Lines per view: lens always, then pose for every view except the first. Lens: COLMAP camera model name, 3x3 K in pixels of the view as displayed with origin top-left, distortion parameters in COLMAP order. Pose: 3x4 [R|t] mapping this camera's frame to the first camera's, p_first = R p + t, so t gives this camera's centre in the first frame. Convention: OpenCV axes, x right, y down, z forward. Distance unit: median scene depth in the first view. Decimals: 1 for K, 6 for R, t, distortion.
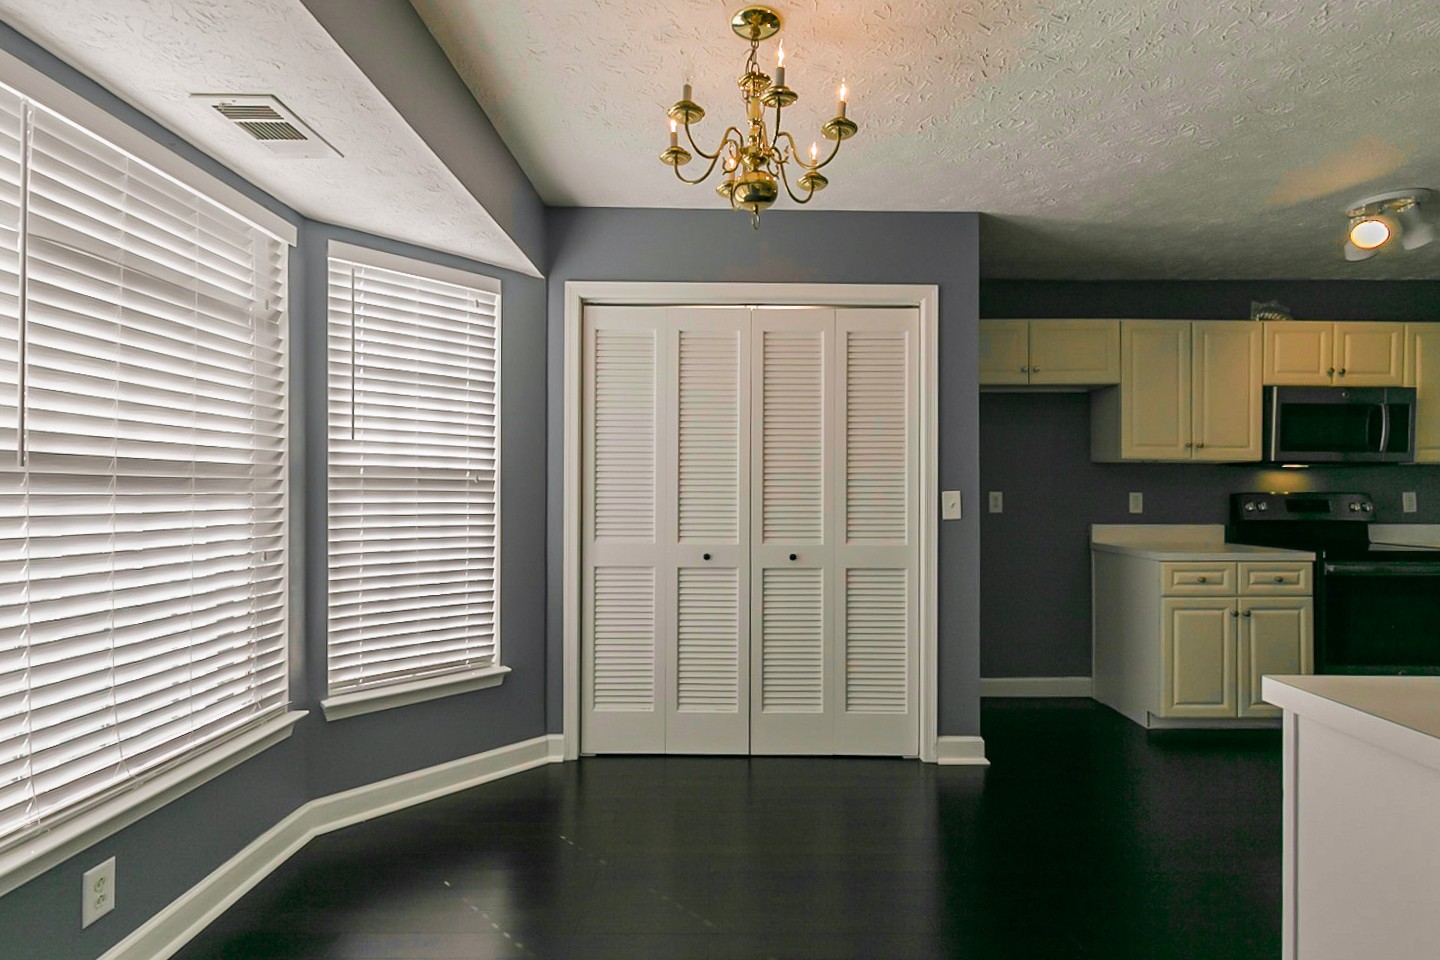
lens RADIAL K [[662.4, 0, 734.6], [0, 662.4, 484.0], [0, 0, 1]] dist [0.001644, 0.000021]
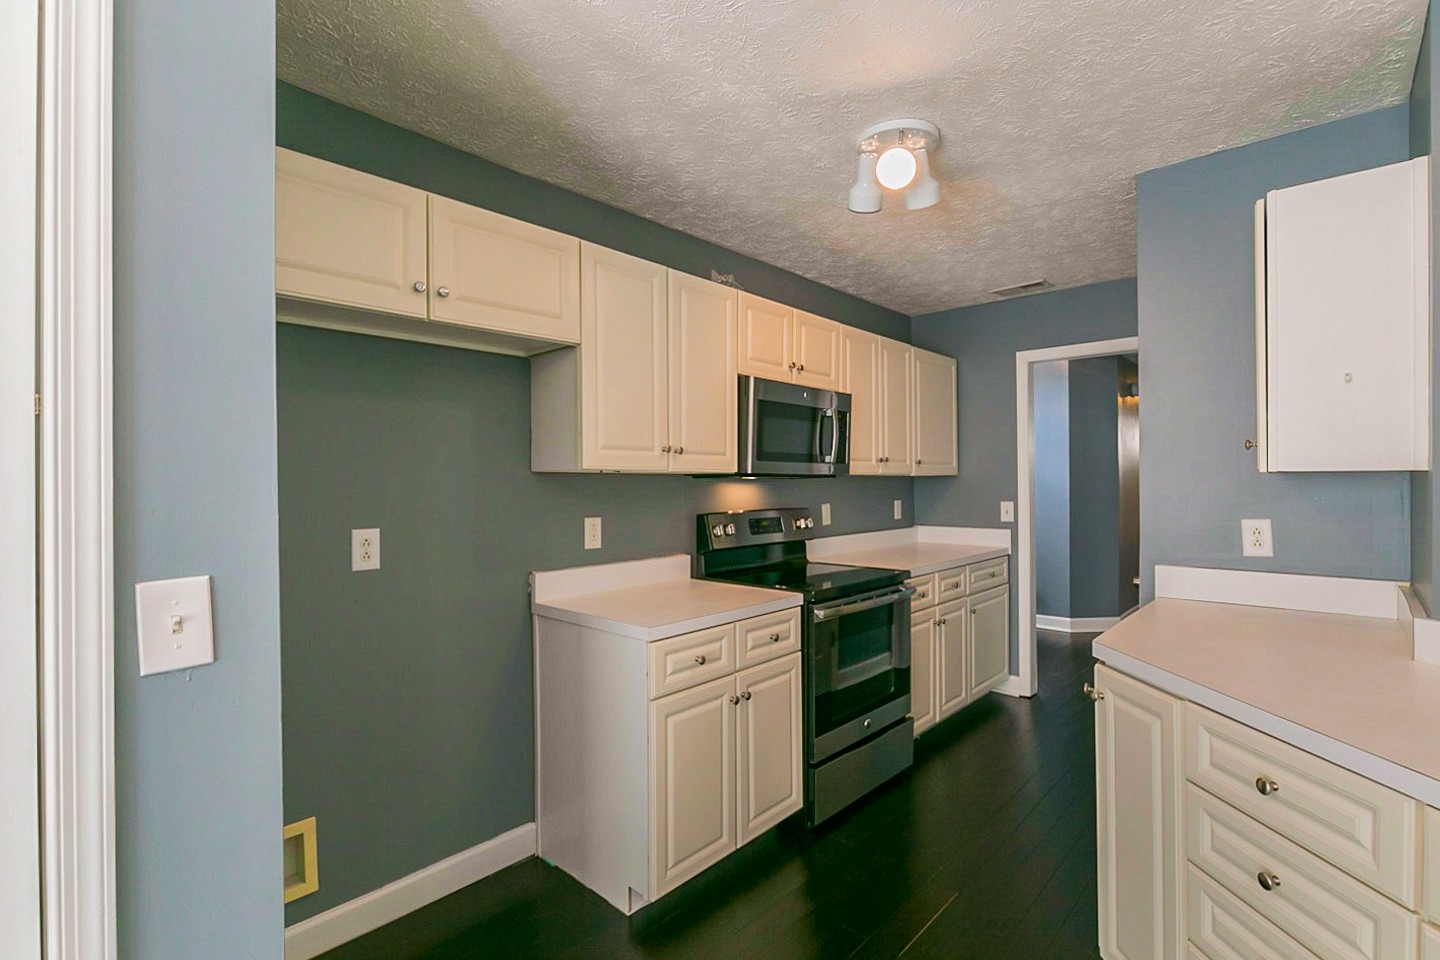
lens RADIAL K [[662.4, 0, 734.6], [0, 662.4, 484.0], [0, 0, 1]] dist [0.001644, 0.000021]
pose [[0.667451, -0.010630, 0.744578, 0.248148], [0.003358, 0.999931, 0.011265, -0.033655], [-0.744646, -0.005018, 0.667441, 0.543310]]
